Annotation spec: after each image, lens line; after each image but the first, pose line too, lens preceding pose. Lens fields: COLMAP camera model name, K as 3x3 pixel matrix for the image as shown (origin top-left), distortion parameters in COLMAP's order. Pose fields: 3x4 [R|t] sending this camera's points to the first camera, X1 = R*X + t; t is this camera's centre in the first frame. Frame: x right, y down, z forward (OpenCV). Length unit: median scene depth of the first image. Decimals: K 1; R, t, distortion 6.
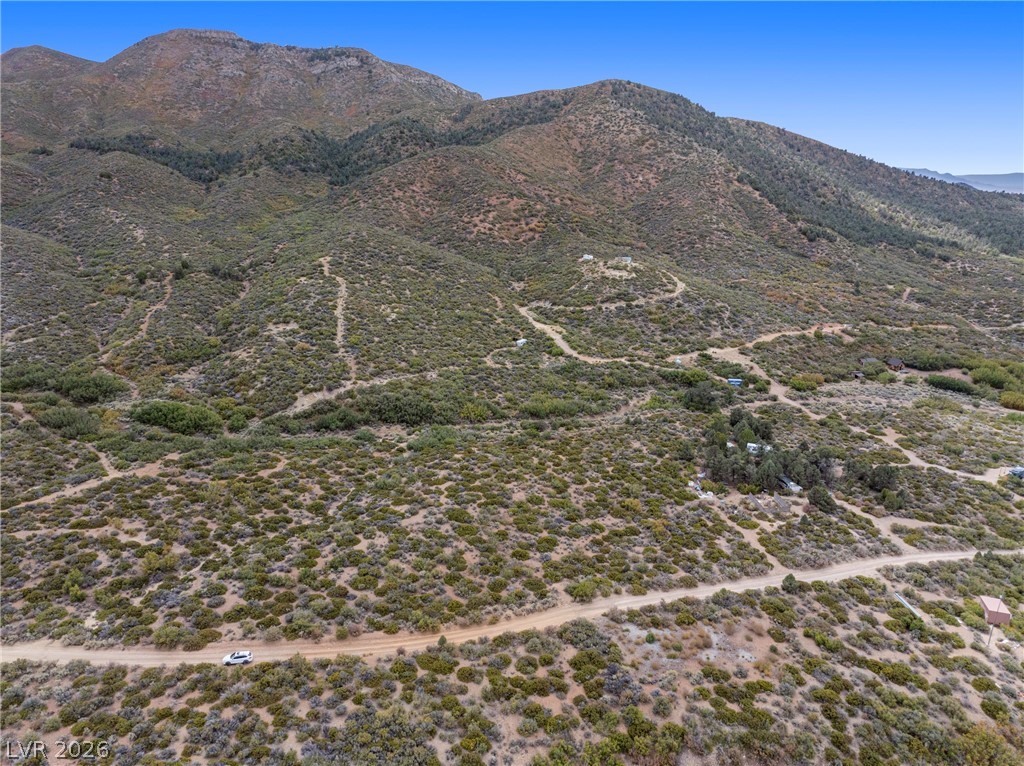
lens RADIAL K [[720.3, 0, 515.4], [0, 720.3, 381.0], [0, 0, 1]] dist [-0.043712, 0.008105]
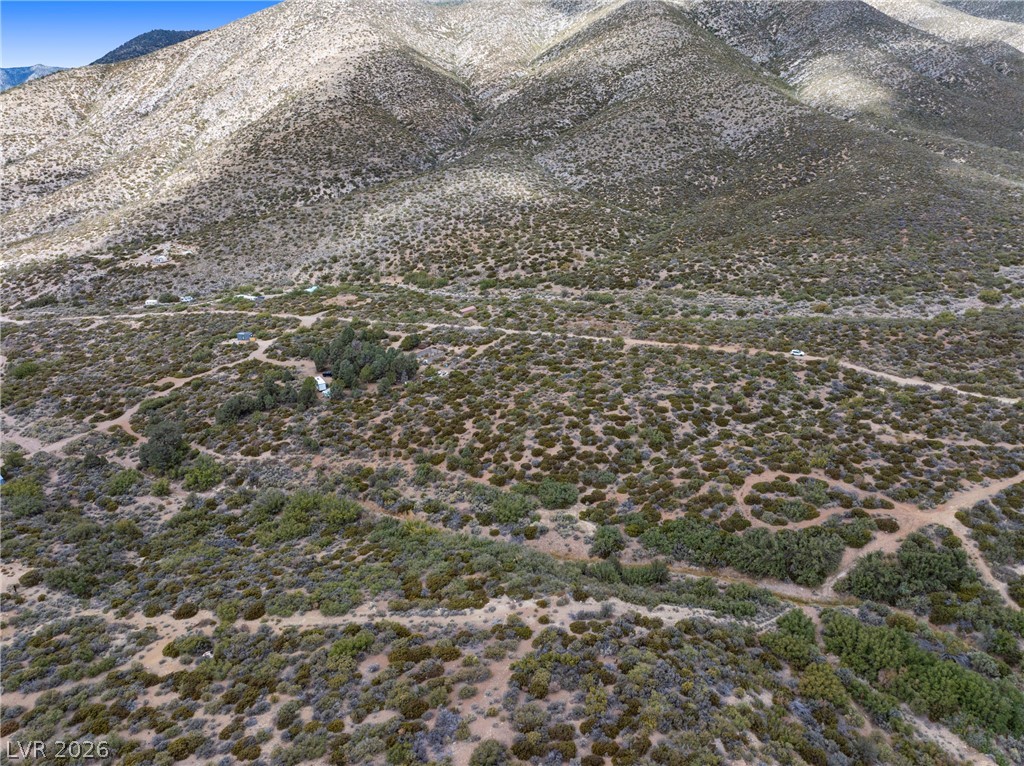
lens RADIAL K [[720.3, 0, 515.4], [0, 720.3, 381.0], [0, 0, 1]] dist [-0.043712, 0.008105]
pose [[-0.763477, -0.235538, 0.601352, -0.413499], [0.183474, 0.813657, 0.551633, -0.347319], [-0.619225, 0.531492, -0.577994, 1.100910]]
